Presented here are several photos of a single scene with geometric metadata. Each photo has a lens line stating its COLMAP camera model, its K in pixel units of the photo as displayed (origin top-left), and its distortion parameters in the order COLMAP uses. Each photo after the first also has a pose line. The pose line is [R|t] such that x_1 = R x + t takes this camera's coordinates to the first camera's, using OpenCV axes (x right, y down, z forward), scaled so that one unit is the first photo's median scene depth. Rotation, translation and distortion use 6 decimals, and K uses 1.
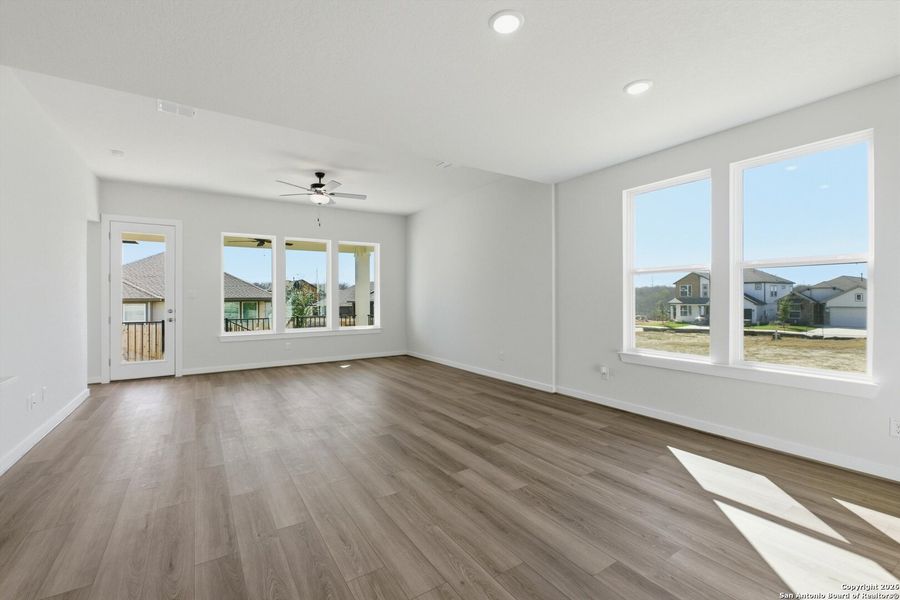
lens RADIAL K [[392.8, 0, 442.9], [0, 392.8, 297.0], [0, 0, 1]] dist [0.007874, -0.000515]
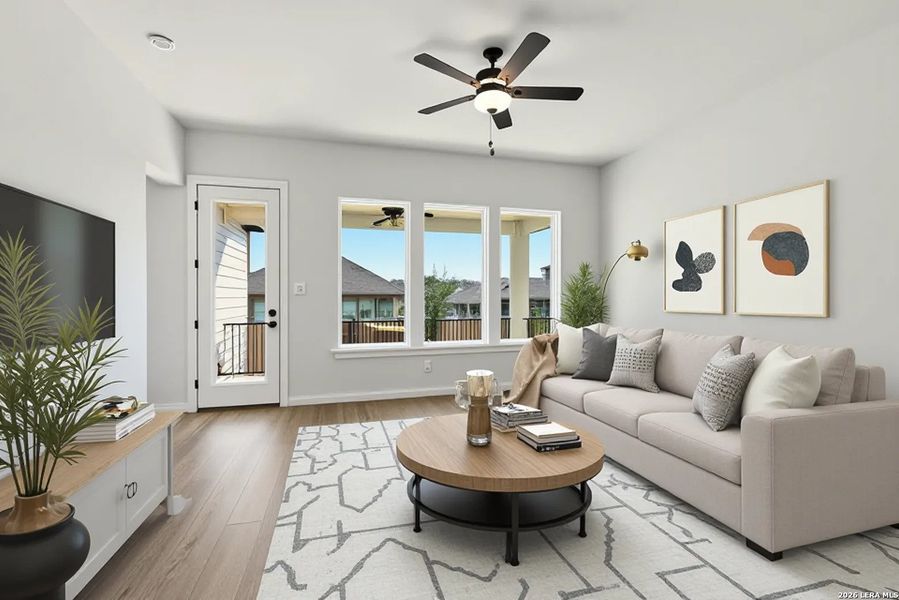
lens RADIAL K [[392.3, 0, 452.8], [0, 392.3, 299.5], [0, 0, 1]] dist [0.007874, -0.000515]
pose [[0.955887, 0.008166, -0.293620, -0.175559], [-0.004510, 0.999904, 0.013127, 0.001868], [0.293699, -0.011224, 0.955832, 0.414989]]
